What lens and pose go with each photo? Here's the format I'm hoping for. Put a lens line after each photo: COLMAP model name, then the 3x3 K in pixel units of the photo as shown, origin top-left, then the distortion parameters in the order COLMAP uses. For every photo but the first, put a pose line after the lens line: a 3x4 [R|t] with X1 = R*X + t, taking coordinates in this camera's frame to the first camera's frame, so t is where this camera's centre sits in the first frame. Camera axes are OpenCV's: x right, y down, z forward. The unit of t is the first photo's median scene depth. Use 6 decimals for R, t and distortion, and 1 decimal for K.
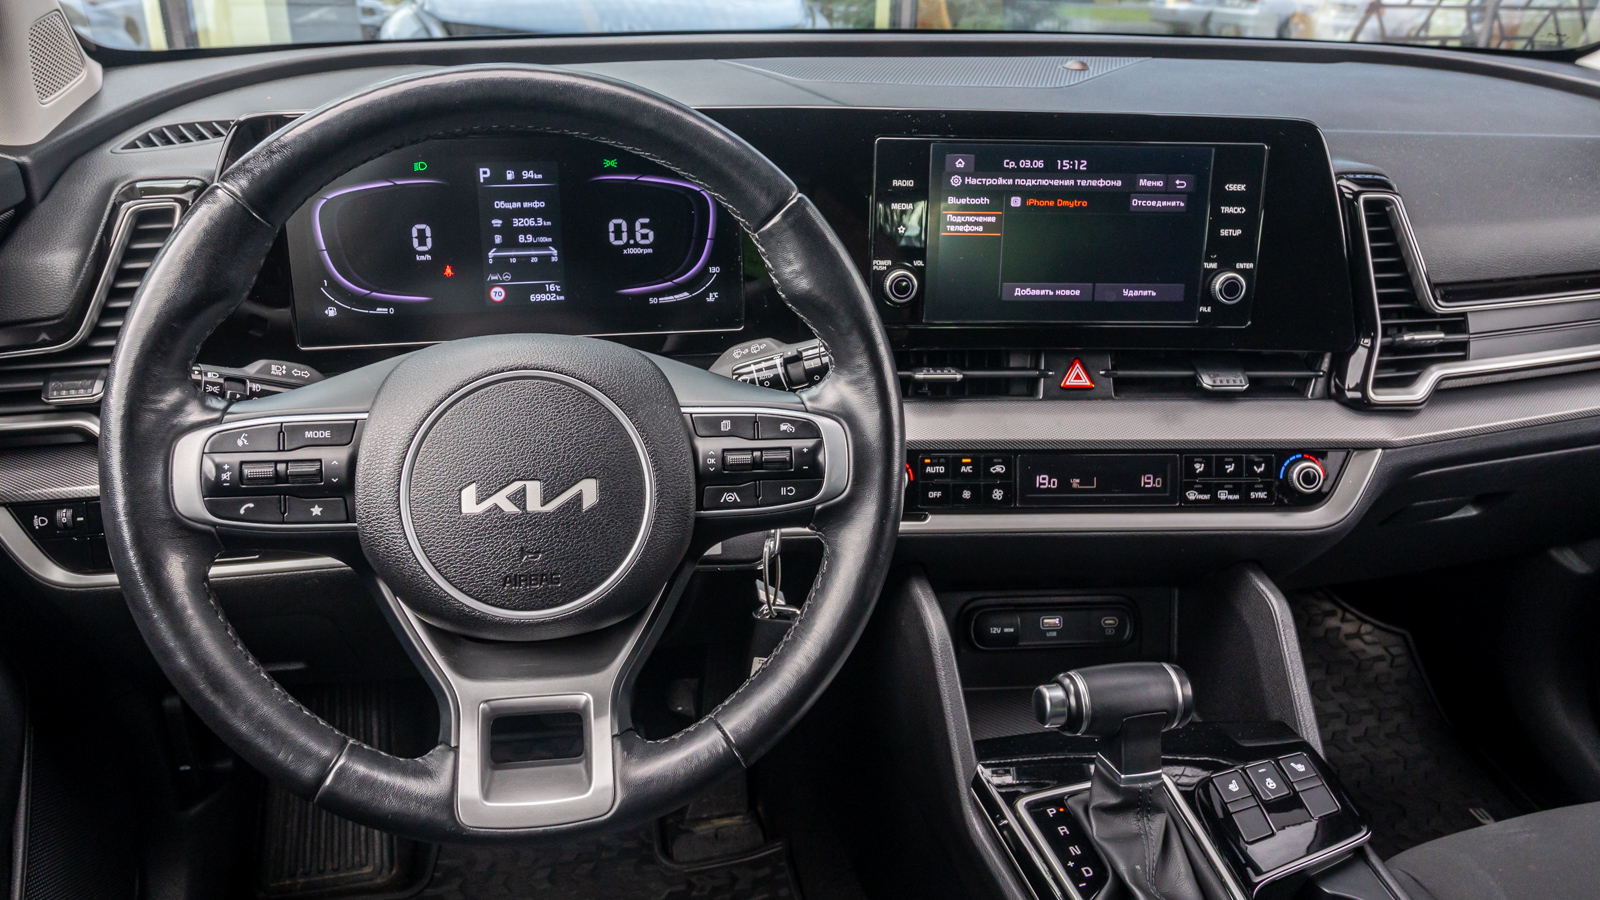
lens RADIAL K [[1187.9, 0, 800.0], [0, 1187.9, 450.0], [0, 0, 1]] dist [0.001991, 0.001442]
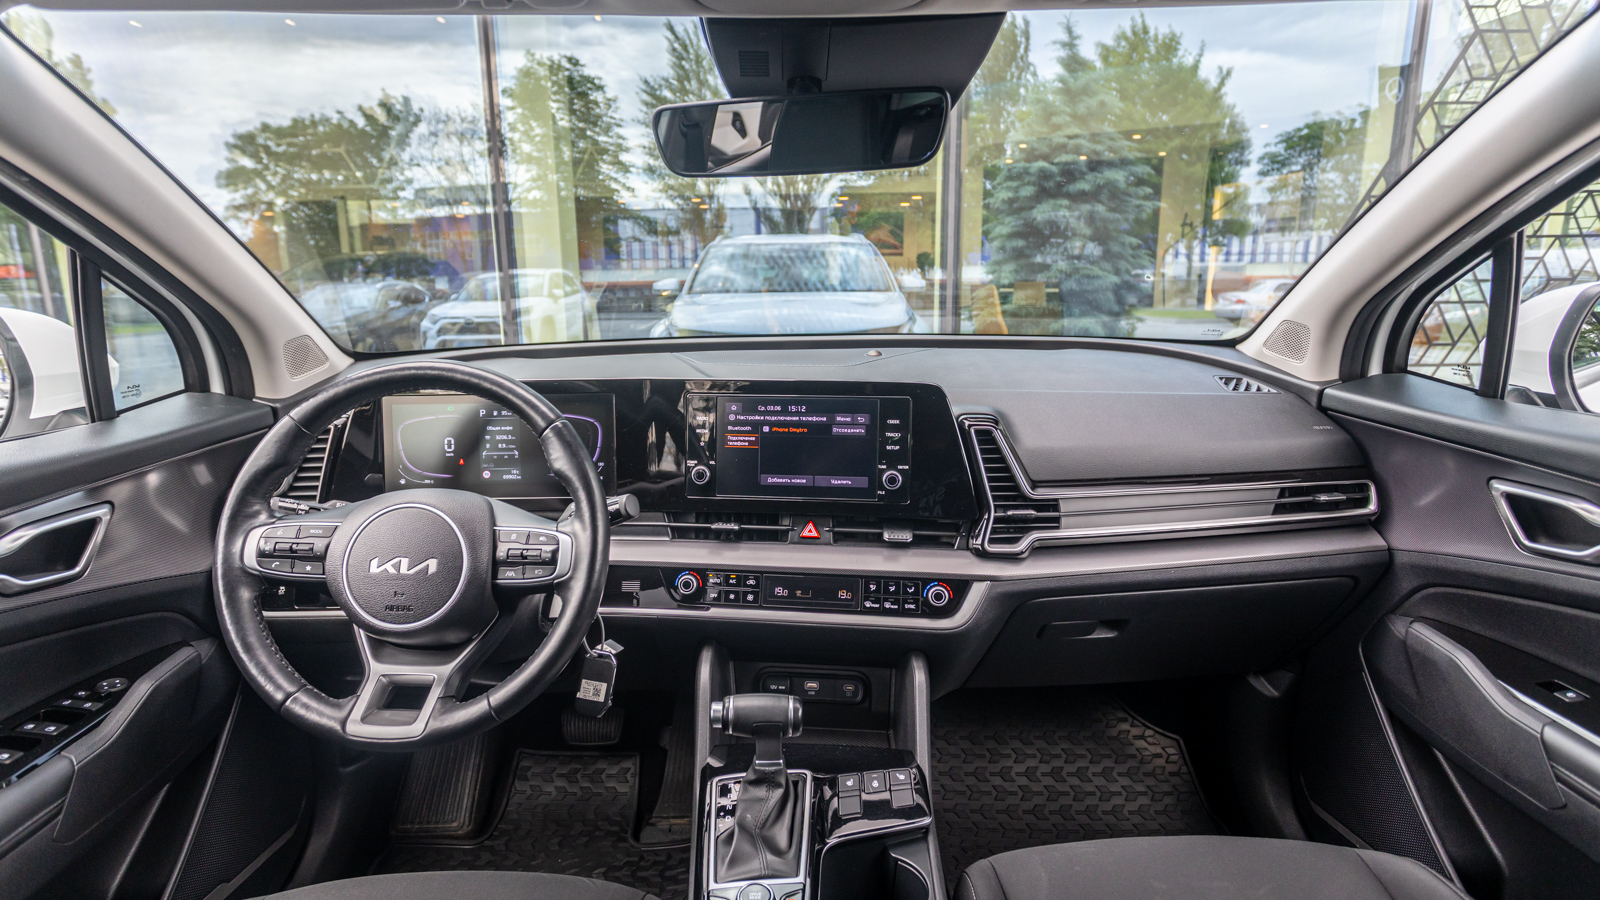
lens RADIAL K [[833.7, 0, 800.0], [0, 833.7, 450.0], [0, 0, 1]] dist [-0.002920, 0.000581]
pose [[0.979030, 0.011473, -0.203394, 0.487526], [-0.051000, 0.980423, -0.190184, 0.055219], [0.197230, 0.196569, 0.960448, -0.175391]]
